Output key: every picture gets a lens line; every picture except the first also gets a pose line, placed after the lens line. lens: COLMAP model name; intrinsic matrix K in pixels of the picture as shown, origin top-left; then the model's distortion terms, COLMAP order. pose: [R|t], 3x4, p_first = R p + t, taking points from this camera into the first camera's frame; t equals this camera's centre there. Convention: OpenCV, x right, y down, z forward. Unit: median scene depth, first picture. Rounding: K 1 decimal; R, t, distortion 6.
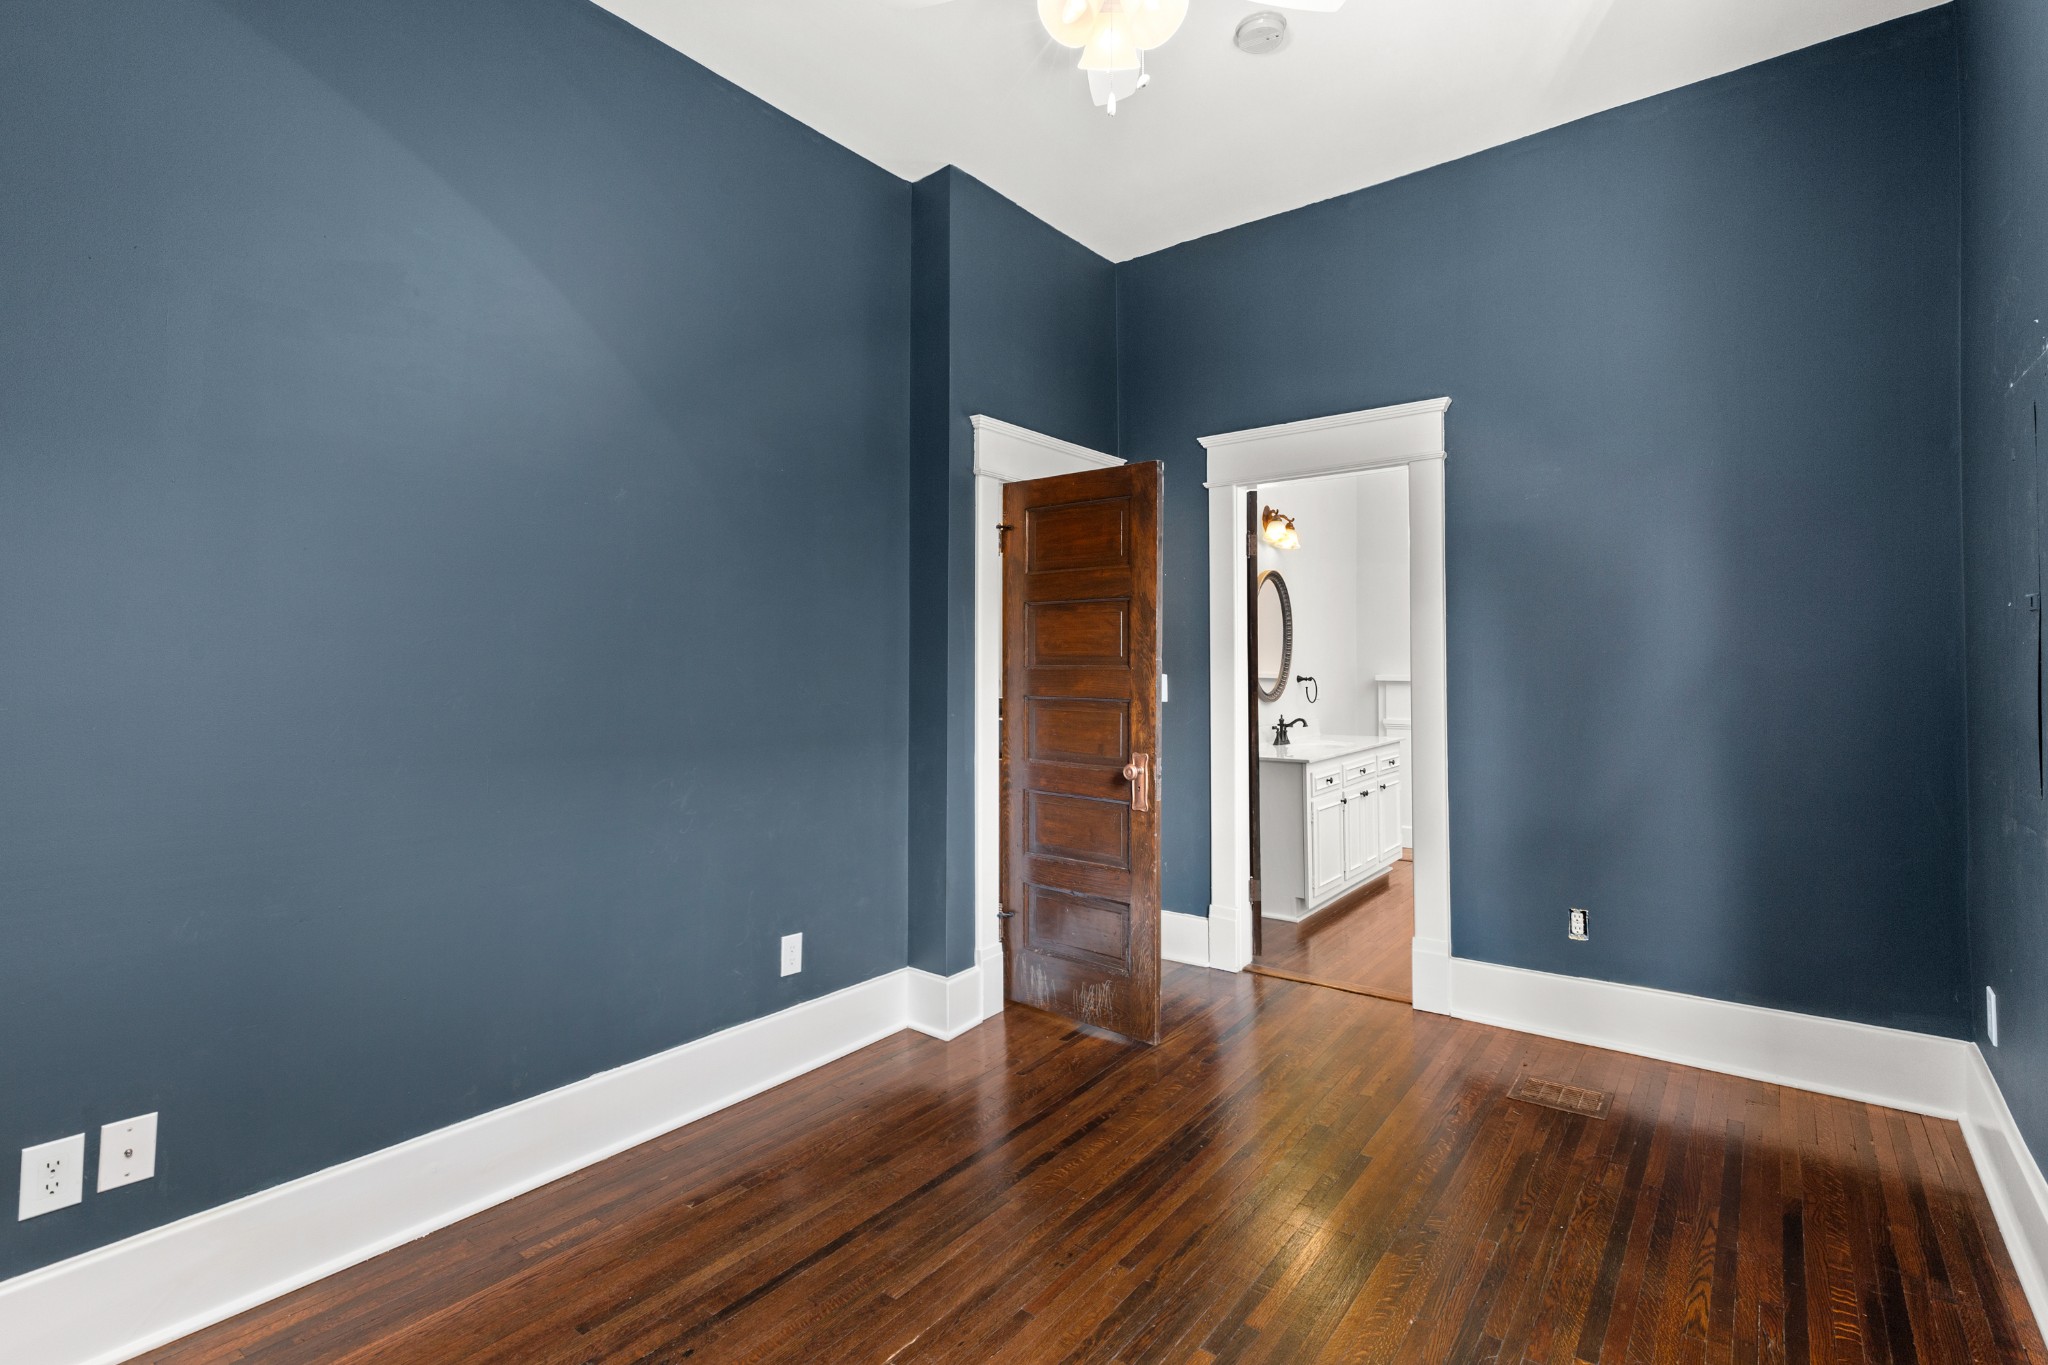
lens RADIAL K [[940.0, 0, 1024.0], [0, 940.0, 682.5], [0, 0, 1]] dist [-0.001246, -0.000279]
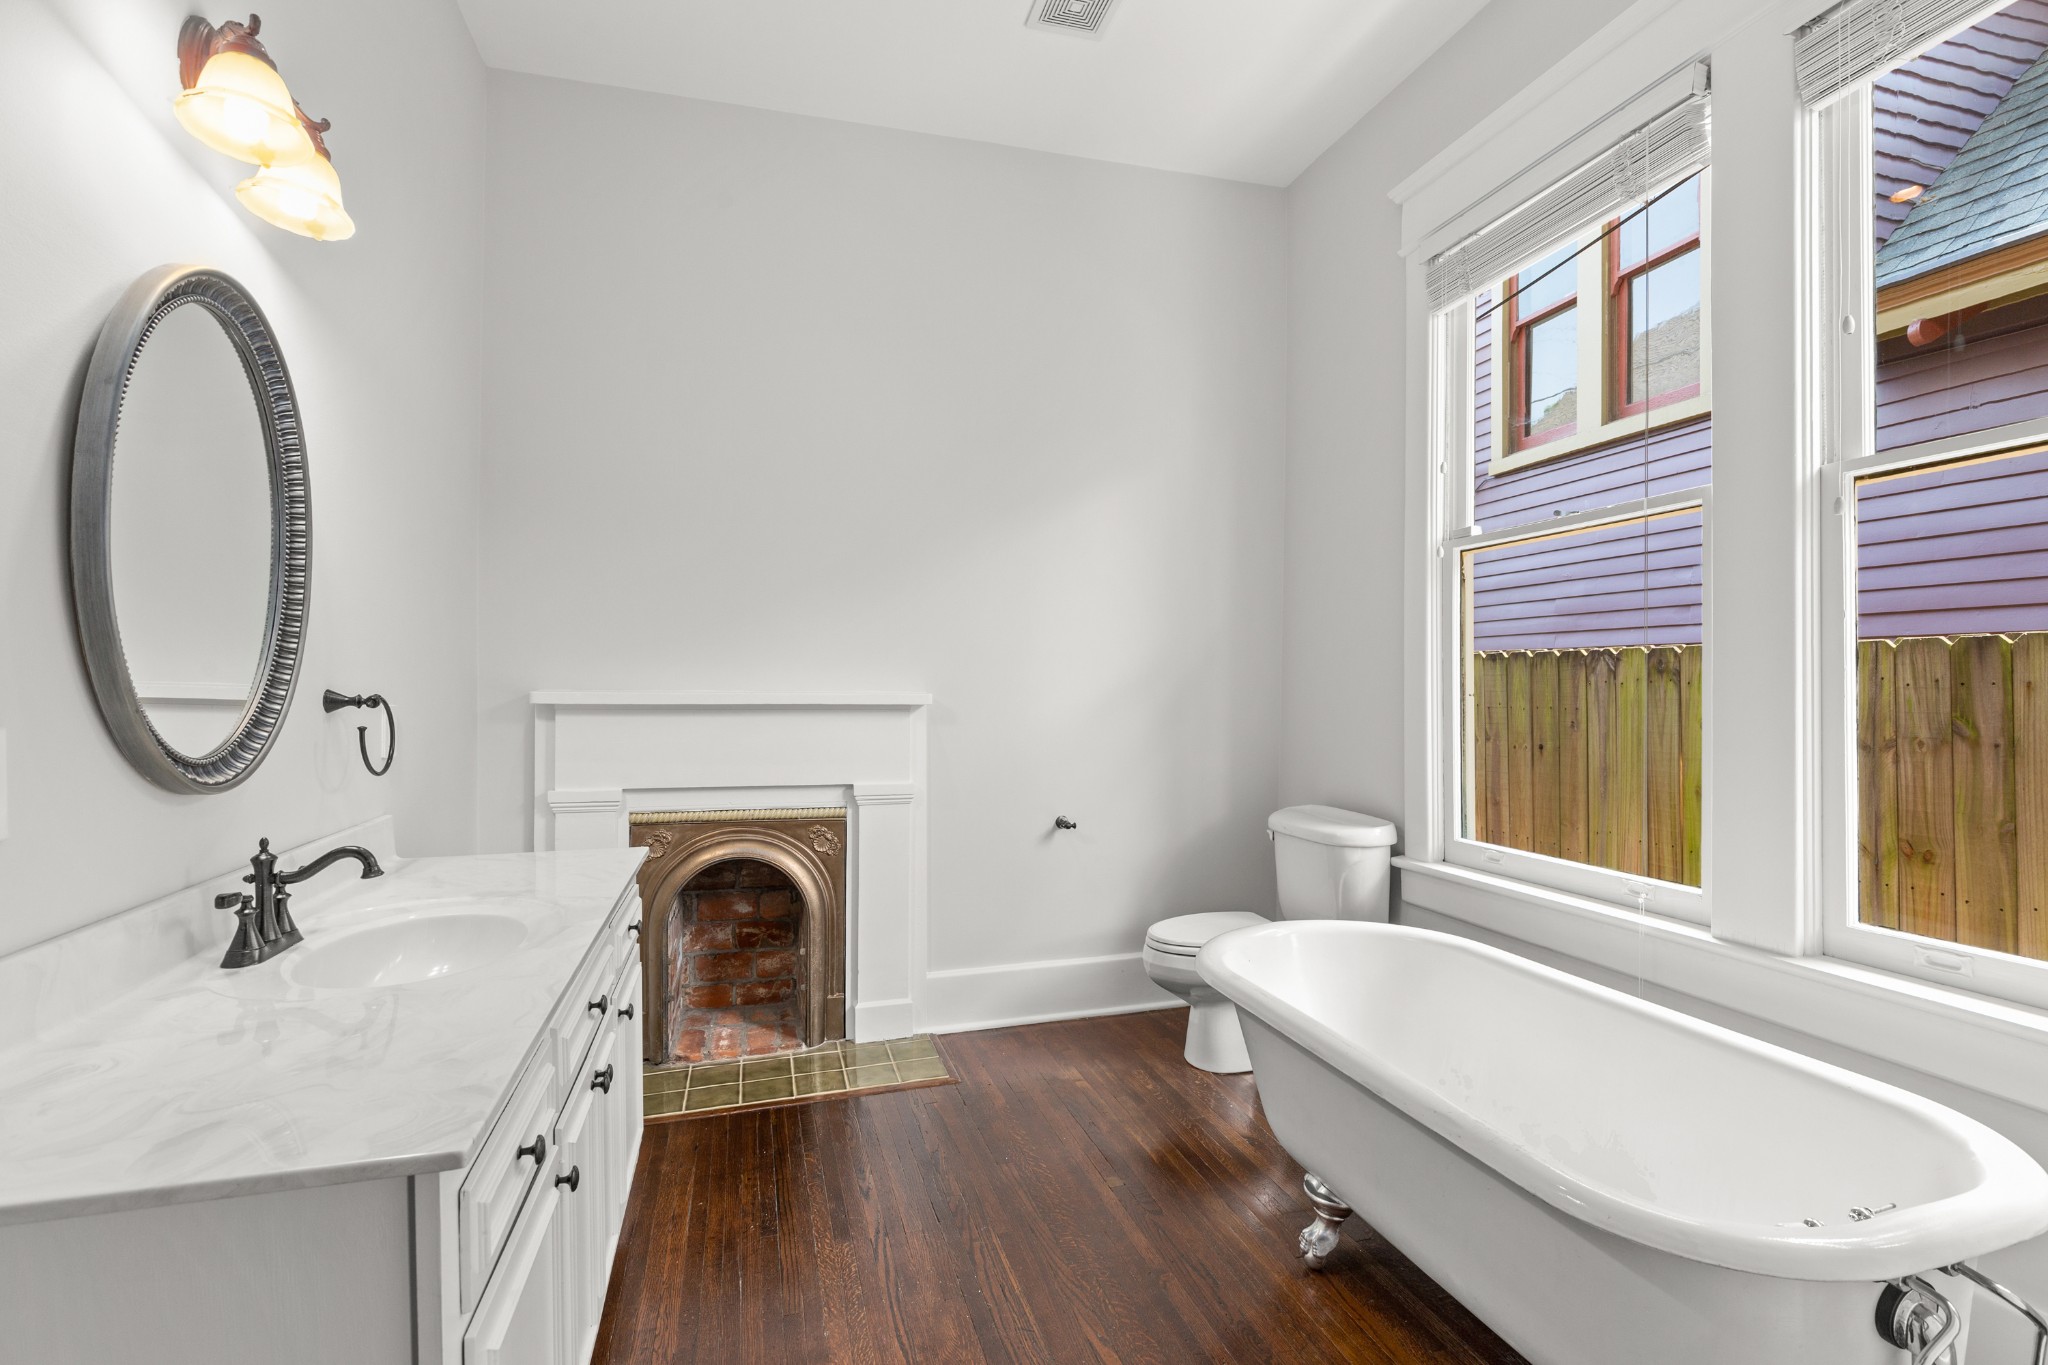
lens RADIAL K [[940.0, 0, 1024.0], [0, 940.0, 682.5], [0, 0, 1]] dist [-0.001246, -0.000279]
pose [[0.583432, 0.005797, 0.812141, 0.178037], [0.011245, 0.999821, -0.015214, -0.002828], [-0.812084, 0.018009, 0.583263, 0.649526]]
